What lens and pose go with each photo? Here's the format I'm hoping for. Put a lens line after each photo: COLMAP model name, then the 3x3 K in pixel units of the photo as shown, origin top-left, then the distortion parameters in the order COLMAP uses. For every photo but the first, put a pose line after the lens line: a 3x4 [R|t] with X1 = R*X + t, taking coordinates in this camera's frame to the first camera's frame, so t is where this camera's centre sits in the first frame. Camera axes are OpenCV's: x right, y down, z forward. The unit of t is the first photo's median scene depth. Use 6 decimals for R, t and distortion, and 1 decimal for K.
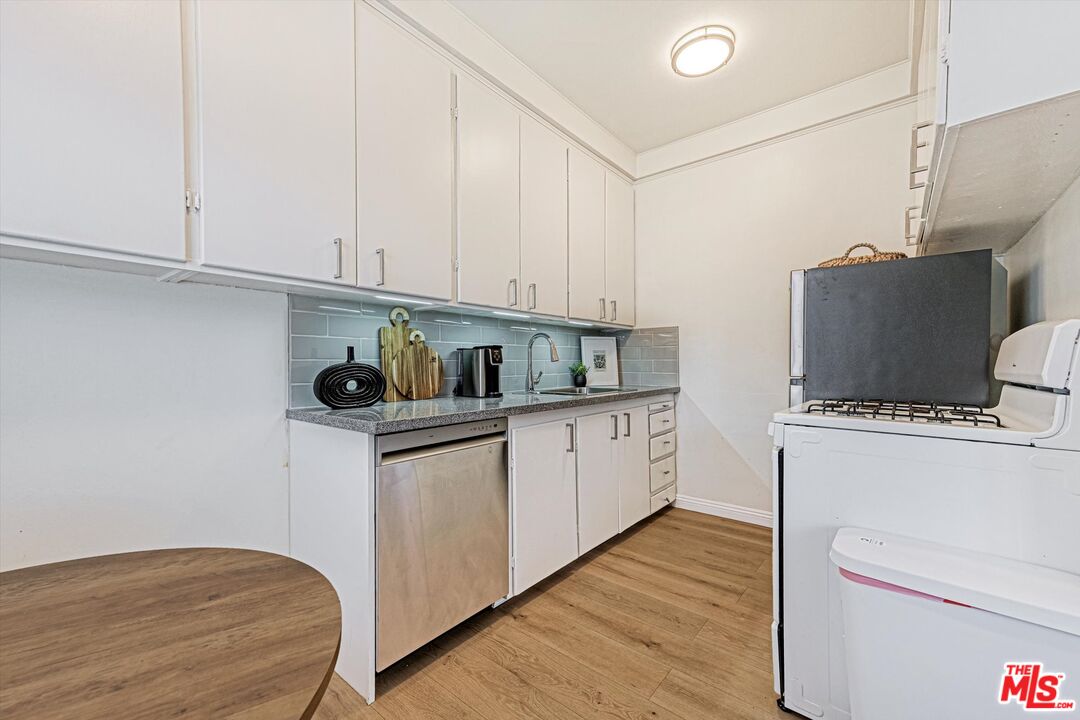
lens RADIAL K [[432.7, 0, 540.0], [0, 432.7, 360.0], [0, 0, 1]] dist [0.000036, 0.000102]
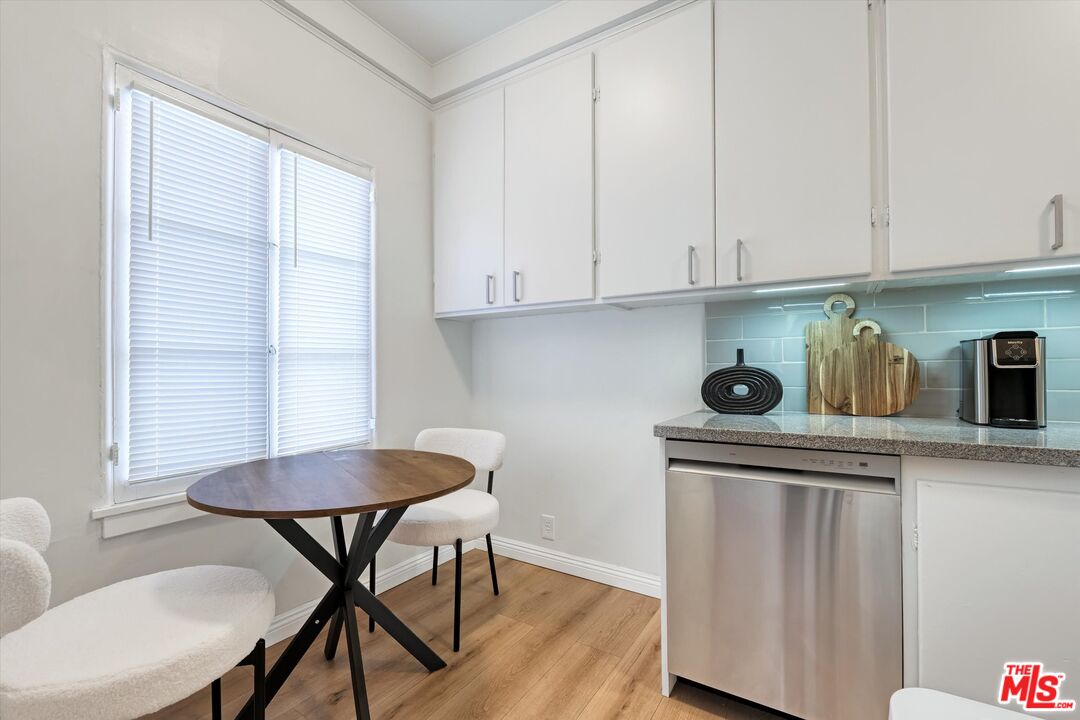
lens RADIAL K [[438.3, 0, 542.1], [0, 438.3, 366.7], [0, 0, 1]] dist [-0.032458, 0.000102]
pose [[0.112703, -0.004491, -0.993619, 0.387015], [0.012717, 0.999914, -0.003077, 0.004399], [0.993547, -0.012289, 0.112750, 0.392016]]
